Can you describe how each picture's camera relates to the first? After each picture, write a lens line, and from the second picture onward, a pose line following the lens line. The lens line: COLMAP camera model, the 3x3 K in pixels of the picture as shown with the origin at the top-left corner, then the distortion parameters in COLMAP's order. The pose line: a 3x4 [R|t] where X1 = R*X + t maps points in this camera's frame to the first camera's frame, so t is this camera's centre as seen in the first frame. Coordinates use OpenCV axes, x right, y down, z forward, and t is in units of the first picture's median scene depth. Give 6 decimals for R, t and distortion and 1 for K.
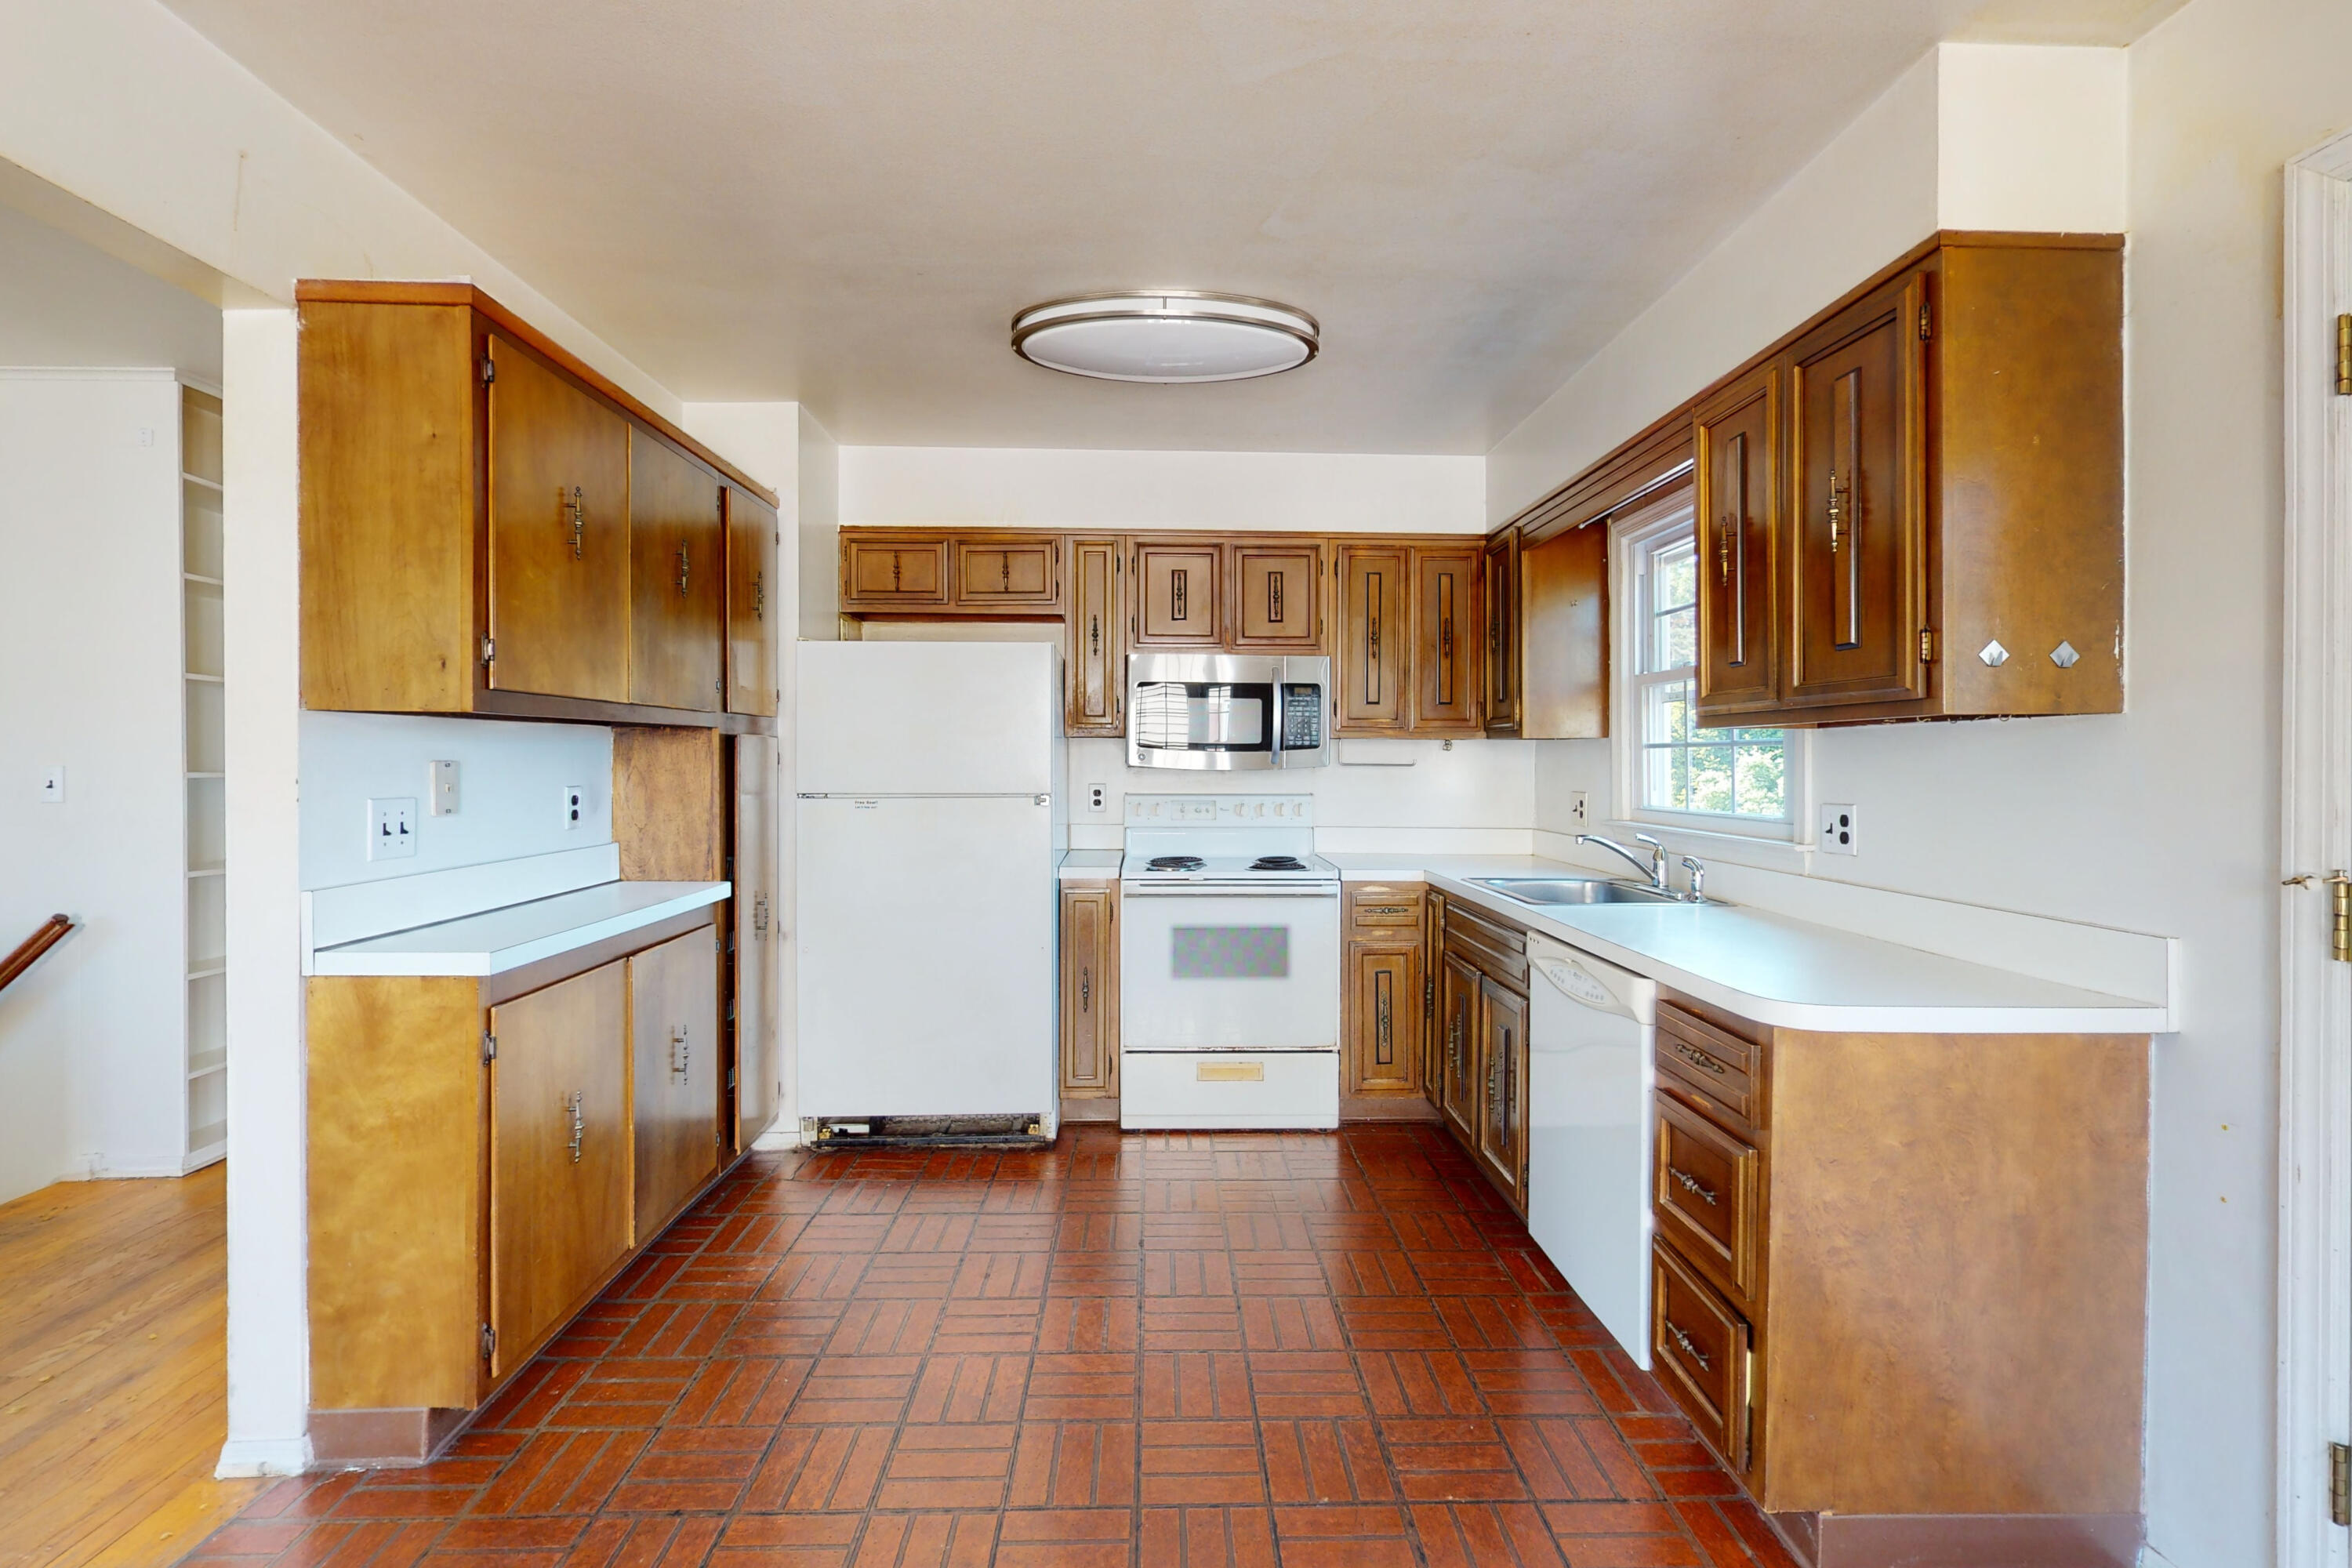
lens RADIAL K [[1023.4, 0, 1165.1], [0, 1023.4, 770.8], [0, 0, 1]] dist [0.000201, 0.000133]
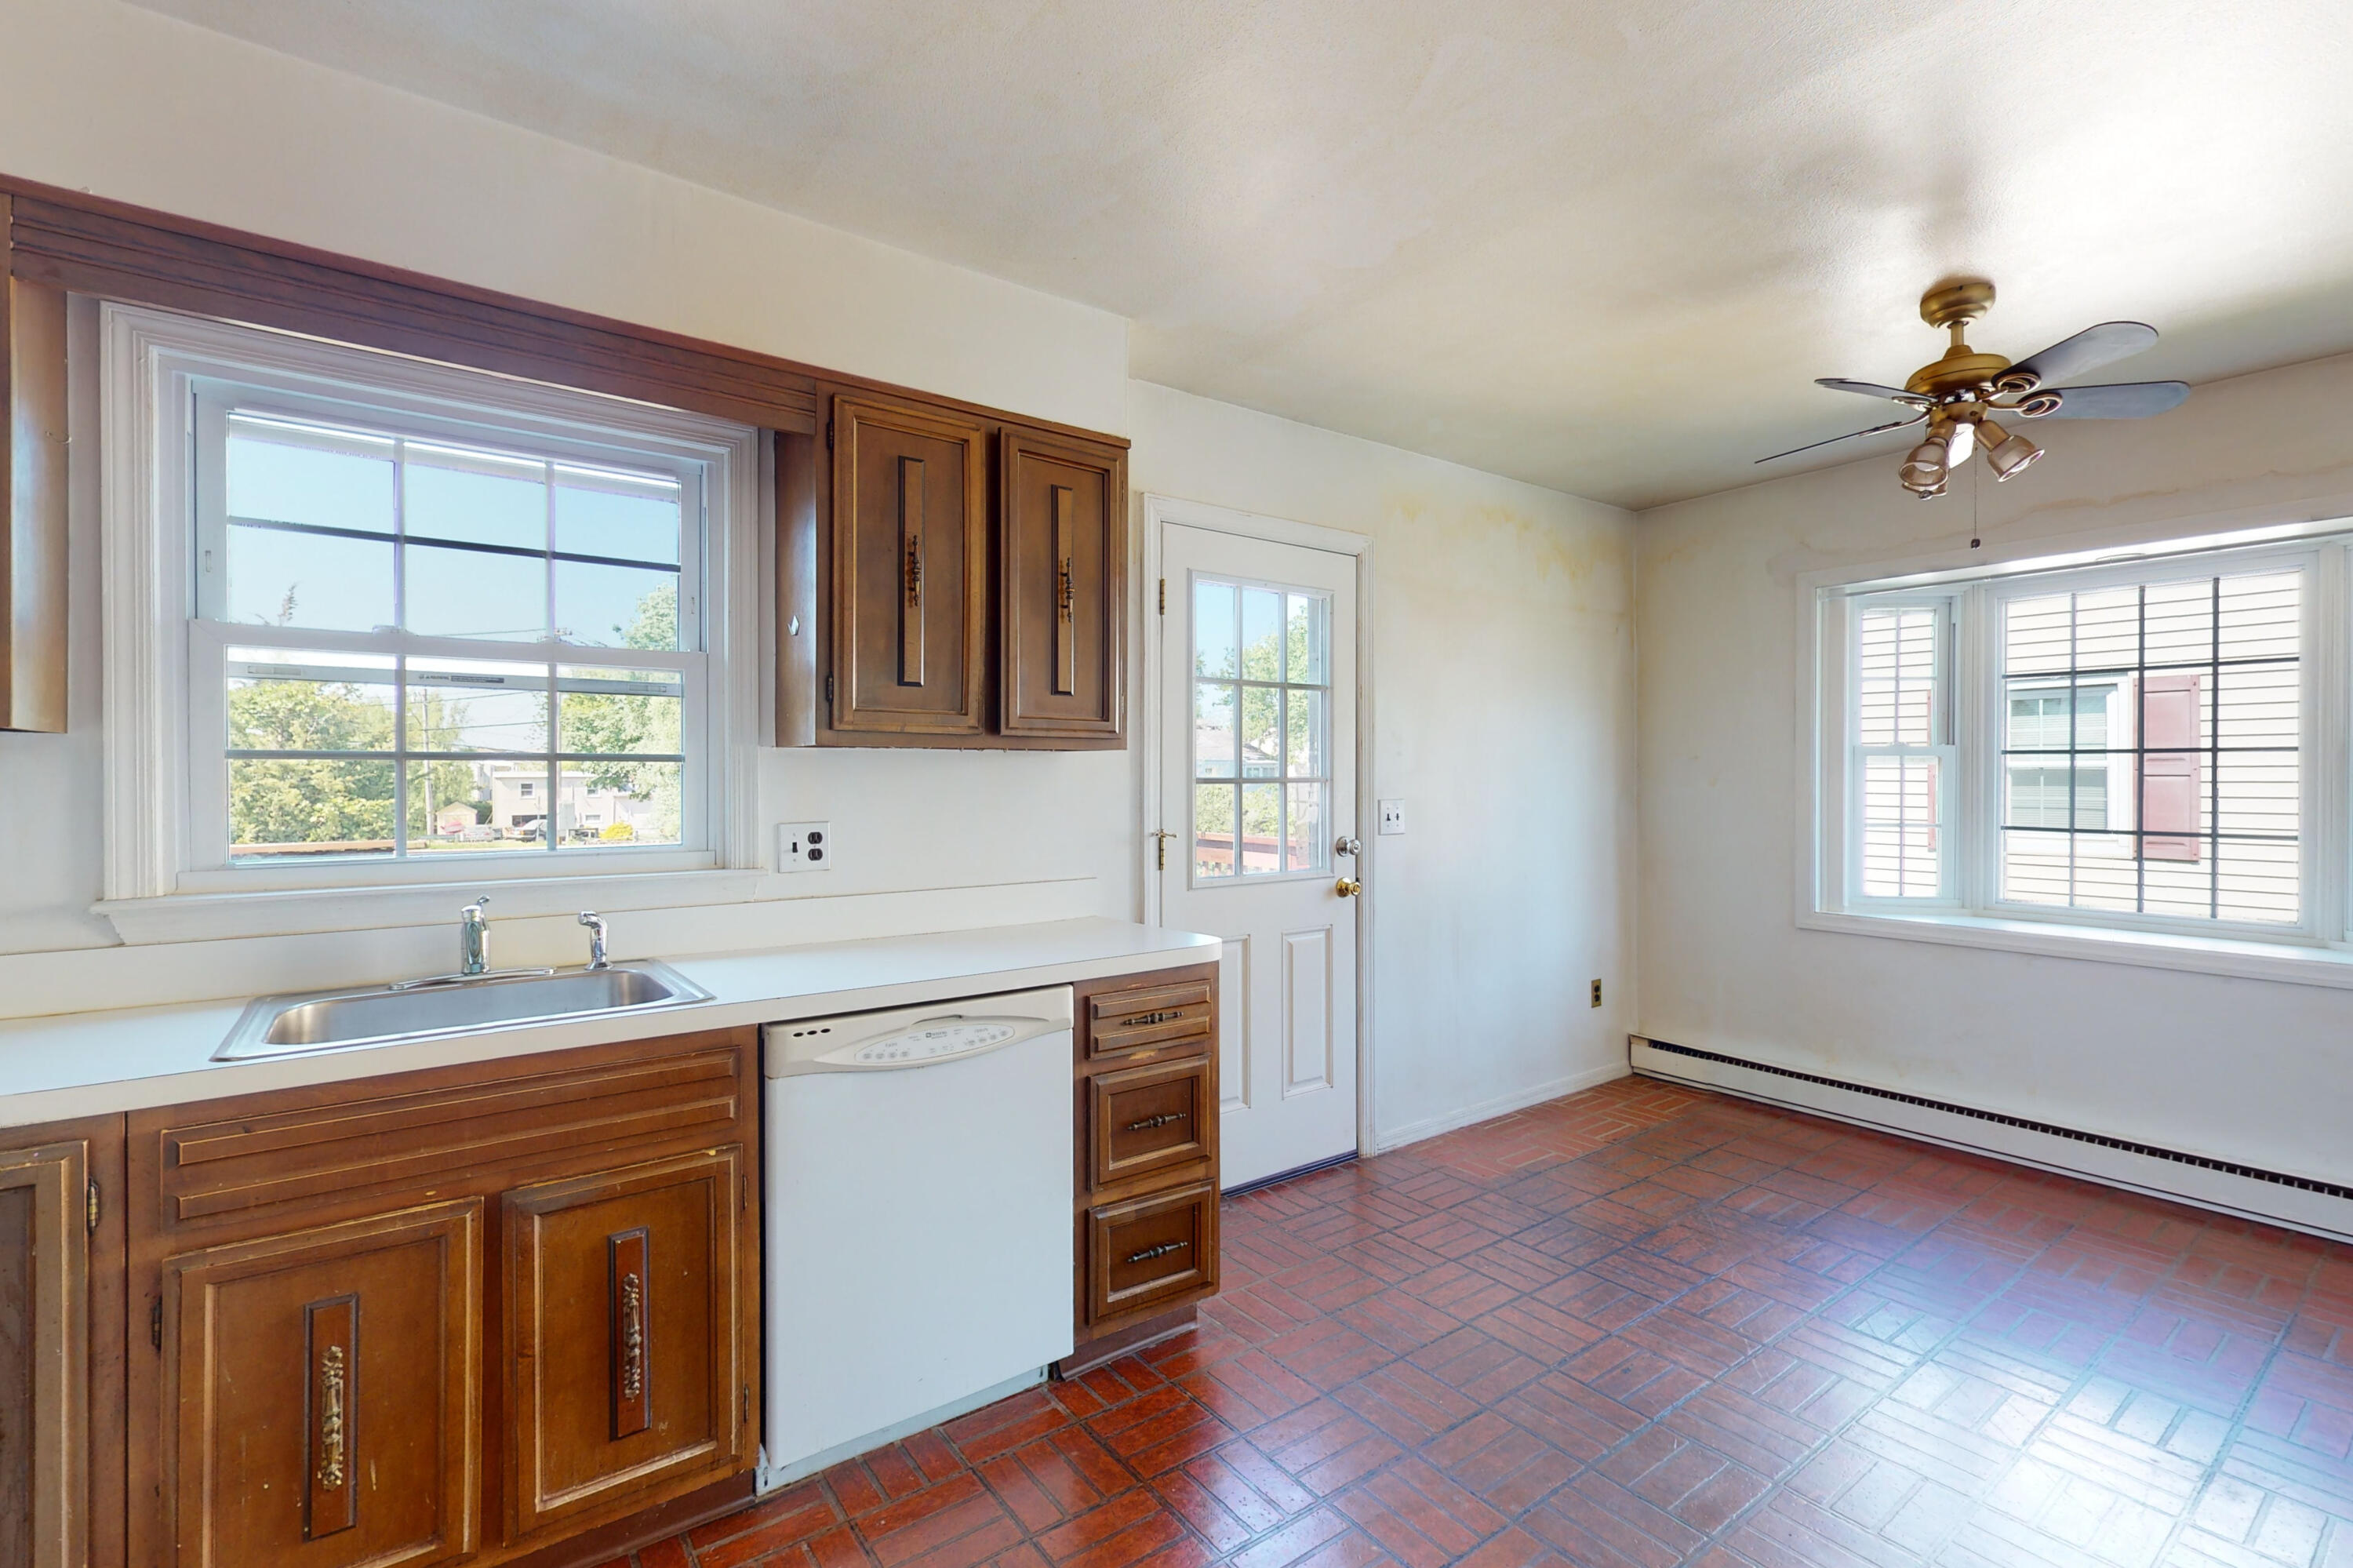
lens RADIAL K [[1028.4, 0, 1176.5], [0, 1028.4, 784.0], [0, 0, 1]] dist [0.000239, 0.000298]
pose [[-0.570811, -0.004312, 0.821070, -0.372130], [0.008362, 0.999904, 0.011065, -0.013204], [-0.821039, 0.013182, -0.570720, 1.204899]]
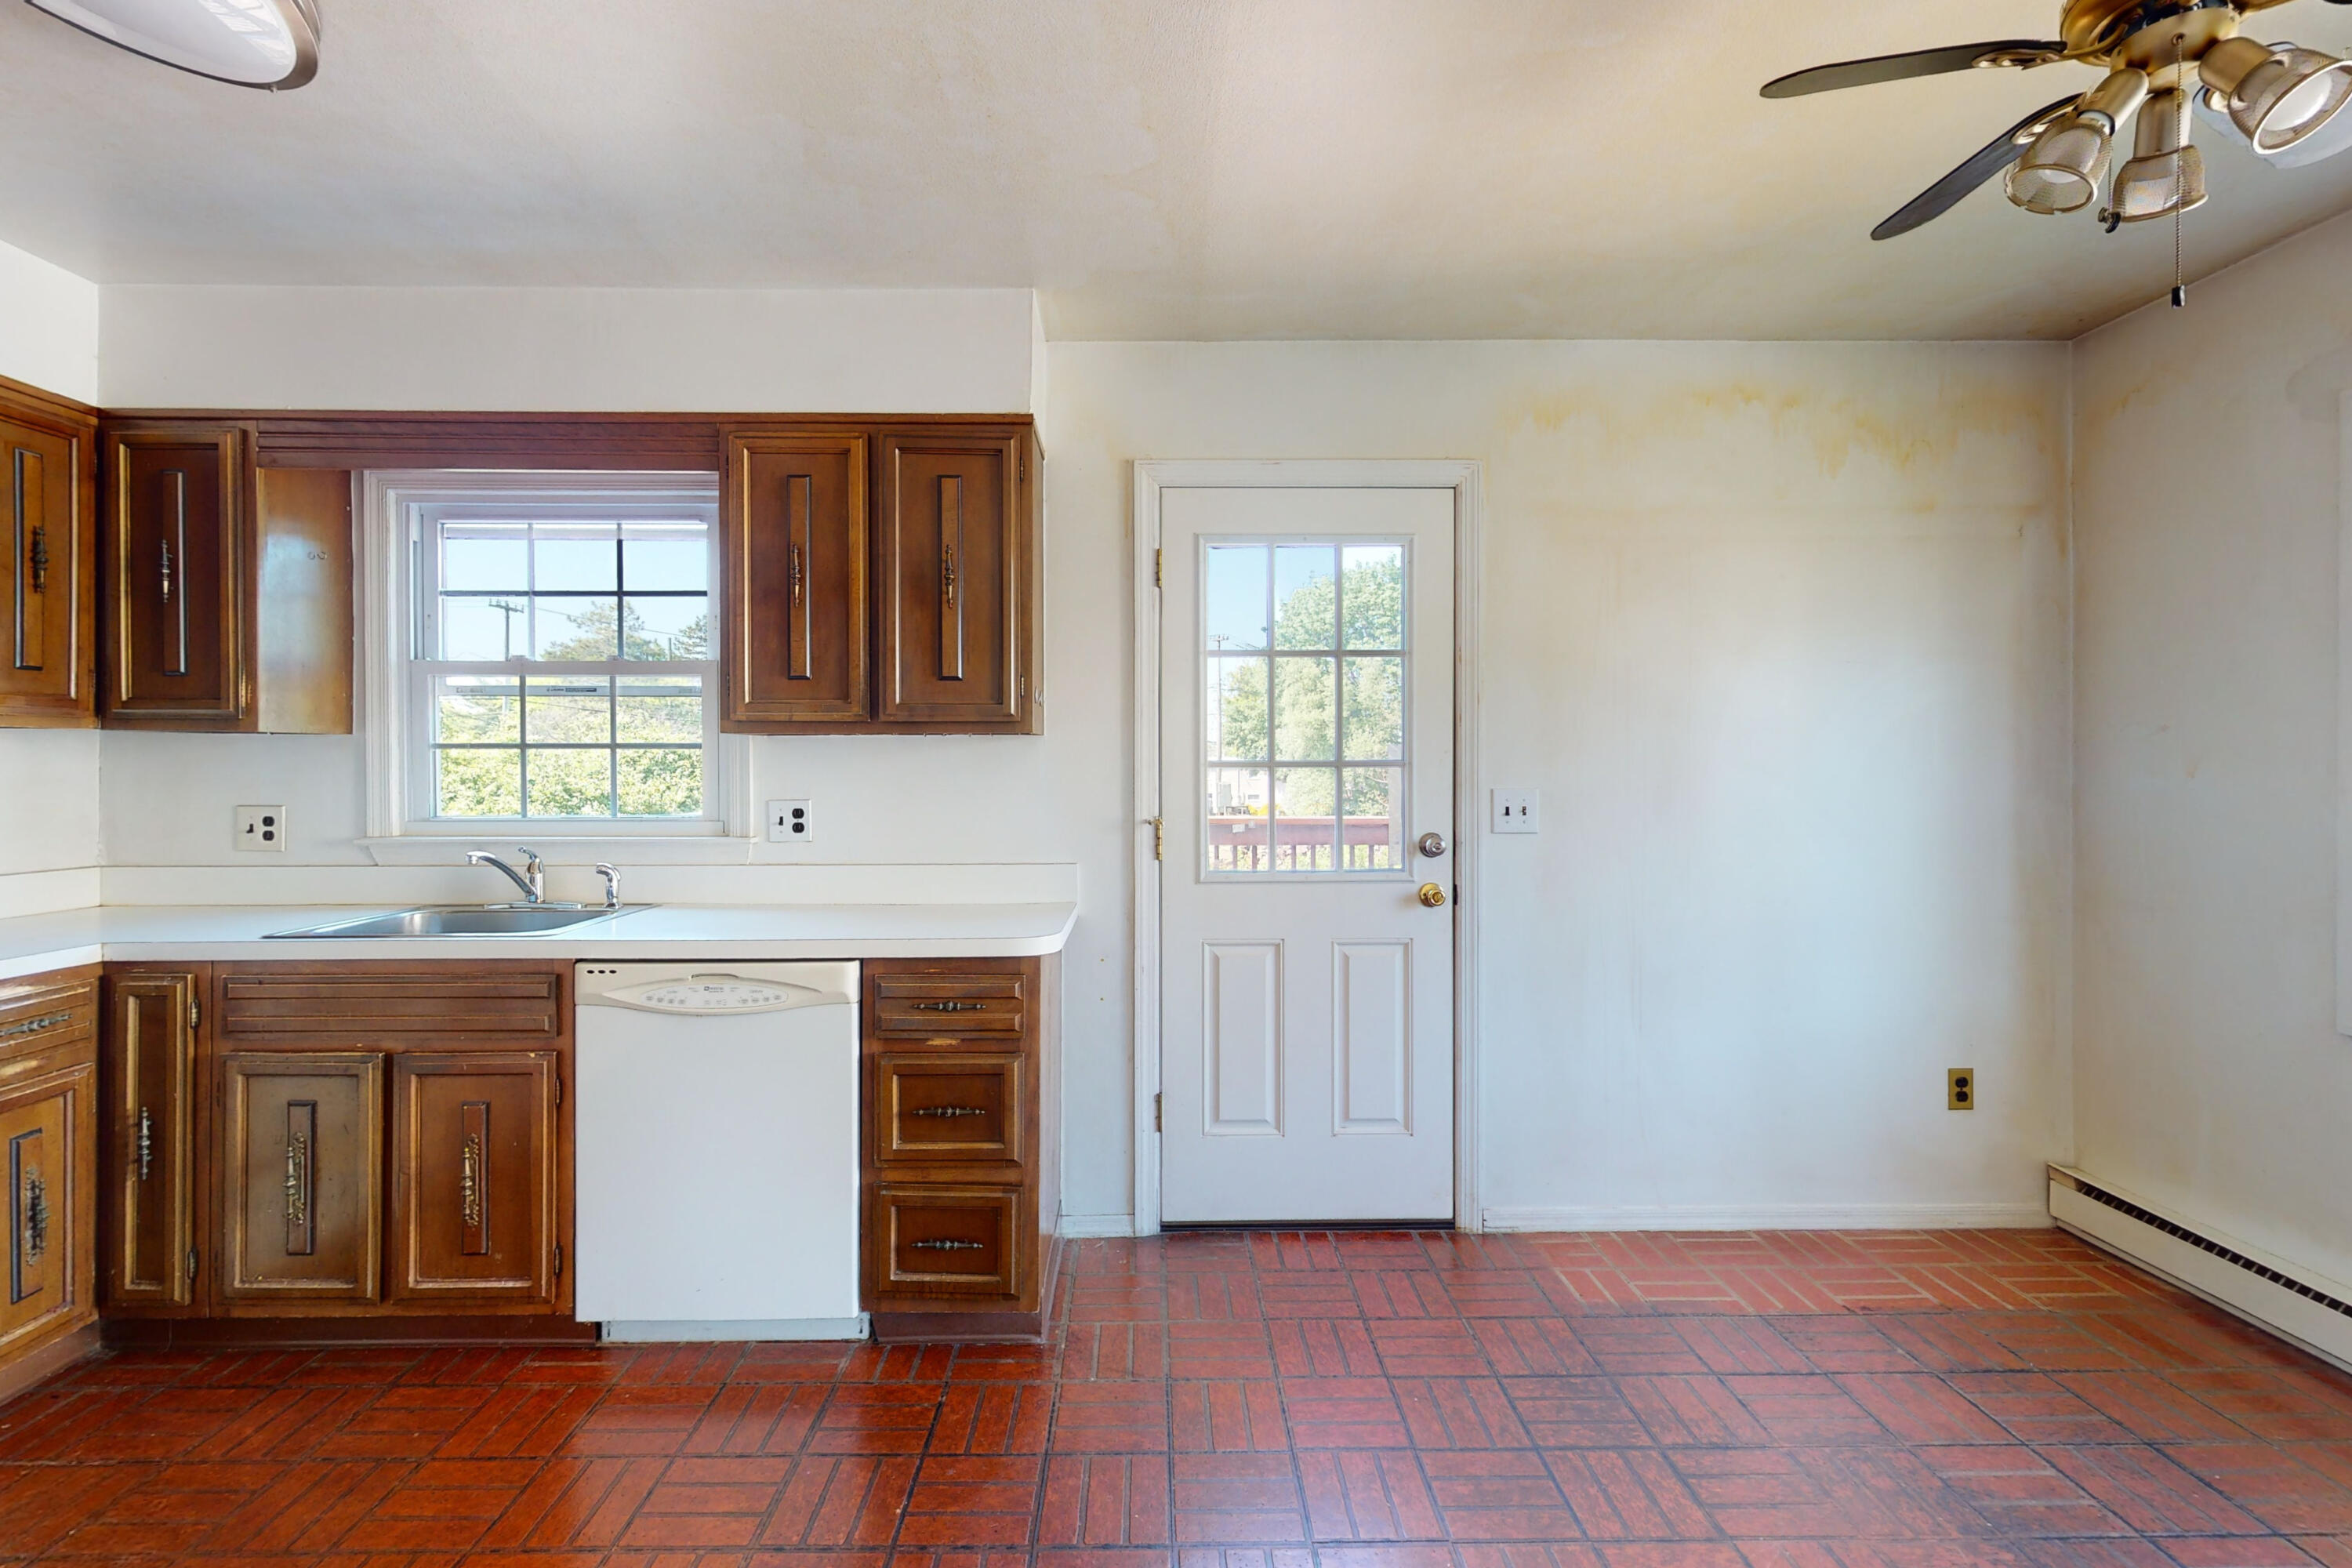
lens RADIAL K [[1023.4, 0, 1165.1], [0, 1023.4, 770.8], [0, 0, 1]] dist [0.000201, 0.000133]
pose [[0.013618, -0.006929, 0.999883, -0.495520], [0.009943, 0.999927, 0.006794, -0.004701], [-0.999858, 0.009849, 0.013685, 0.514644]]
